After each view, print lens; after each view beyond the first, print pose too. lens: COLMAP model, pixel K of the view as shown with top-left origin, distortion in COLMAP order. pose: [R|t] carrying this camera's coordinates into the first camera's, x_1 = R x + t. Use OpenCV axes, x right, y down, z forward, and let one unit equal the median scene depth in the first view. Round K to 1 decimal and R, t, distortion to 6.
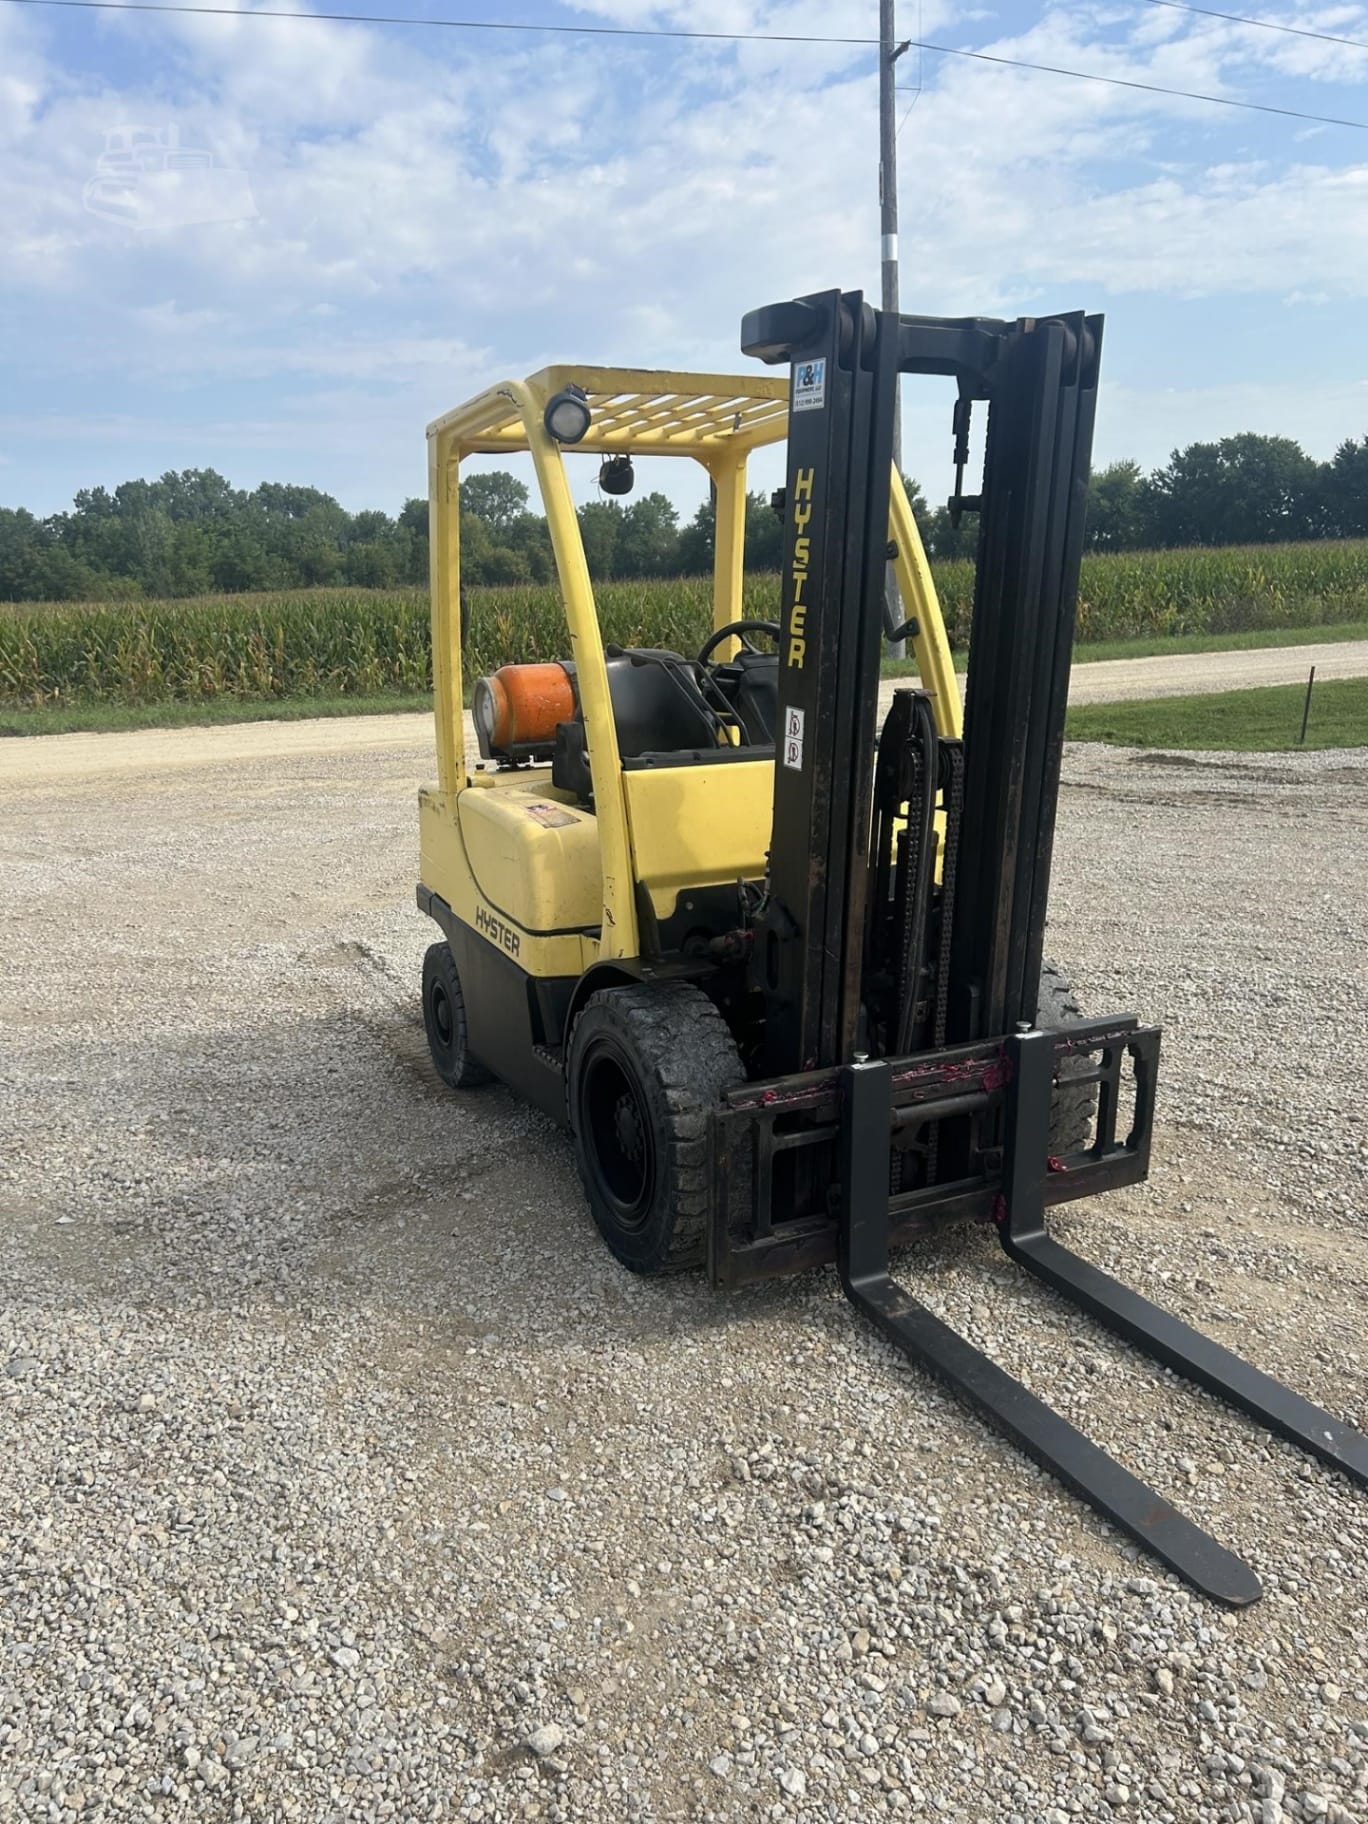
lens RADIAL K [[1369.7, 0, 673.2], [0, 1369.7, 915.7], [0, 0, 1]] dist [0.060837, -0.073333]
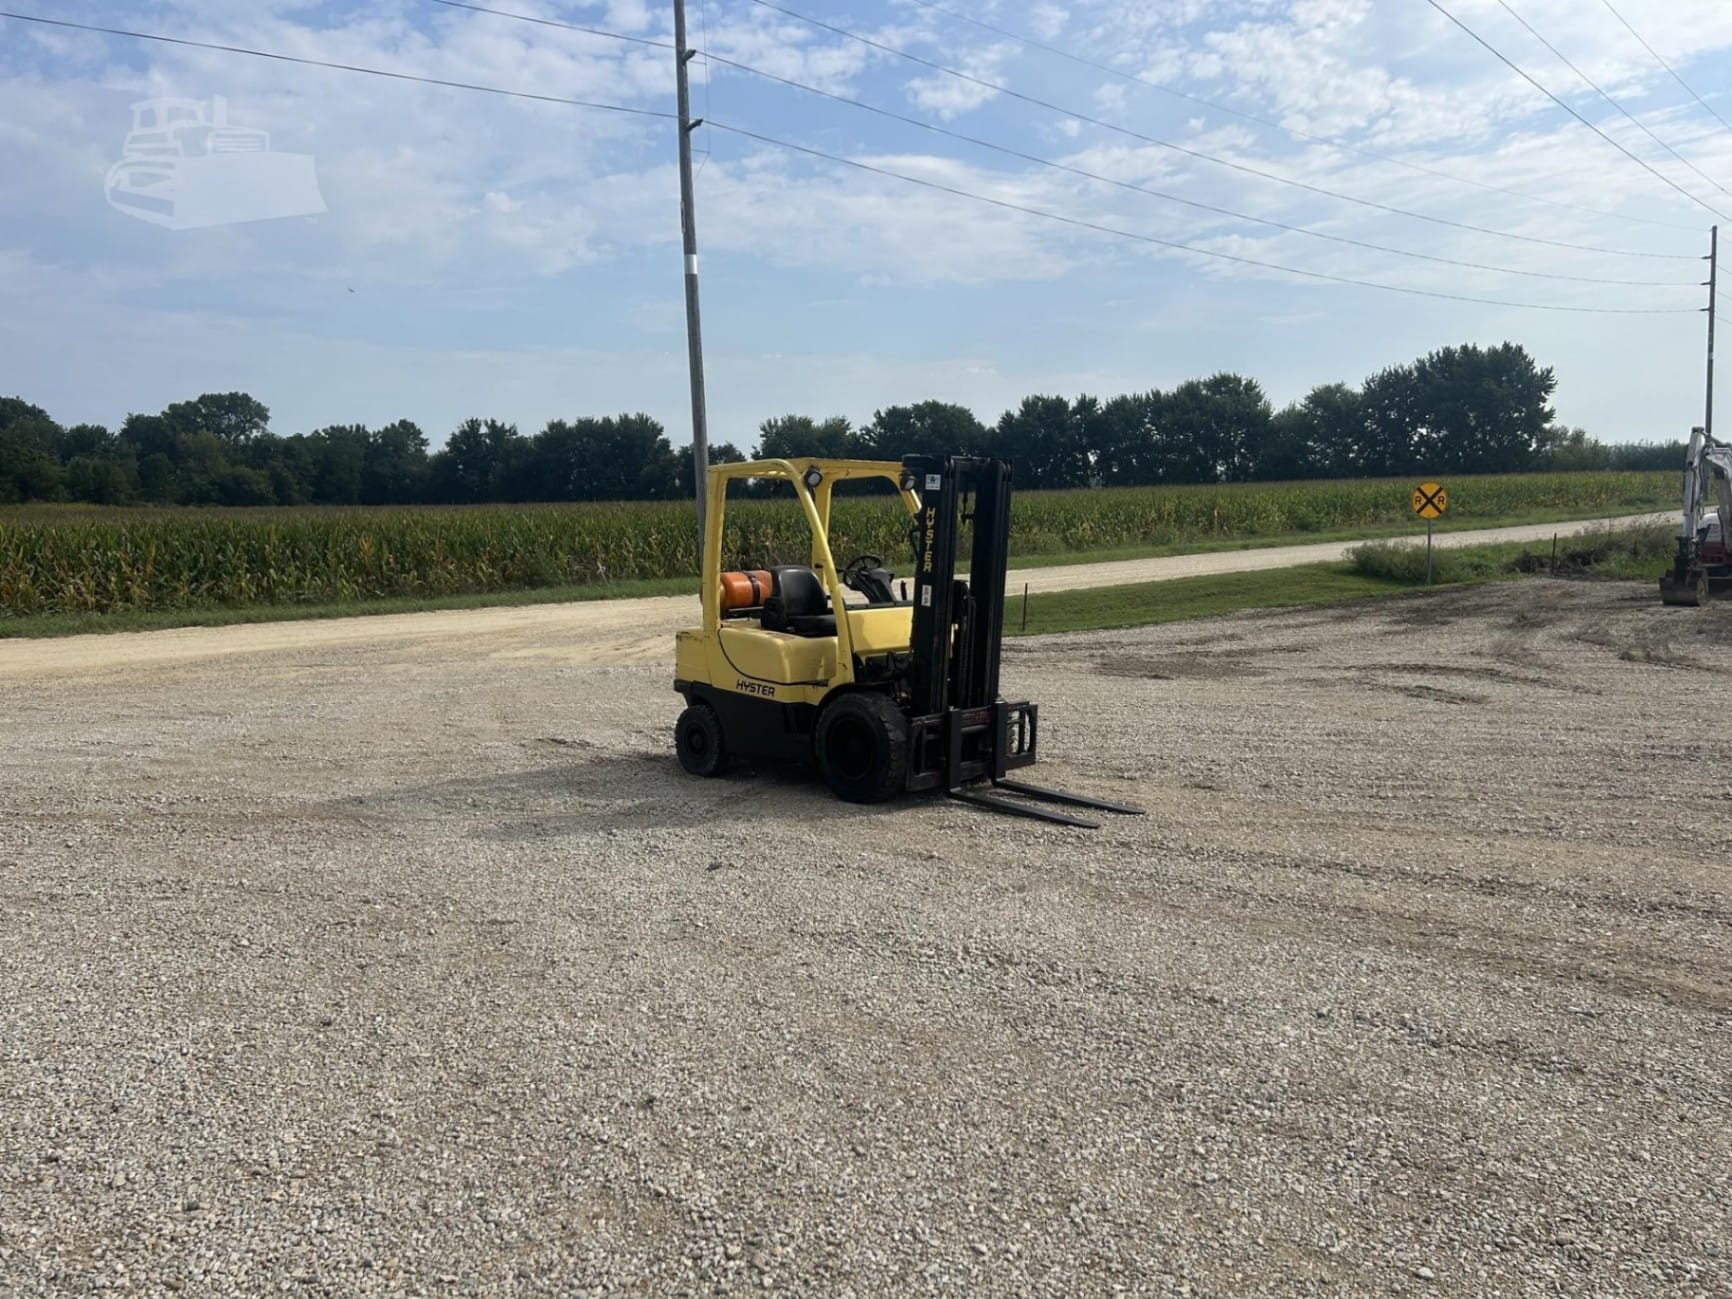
lens RADIAL K [[1300.7, 0, 876.2], [0, 1300.7, 618.5], [0, 0, 1]] dist [0.060837, -0.073333]
pose [[0.943078, -0.004162, 0.332547, -0.185970], [0.055385, 0.987924, -0.144702, 0.062389], [-0.327928, 0.154883, 0.931920, -0.305680]]
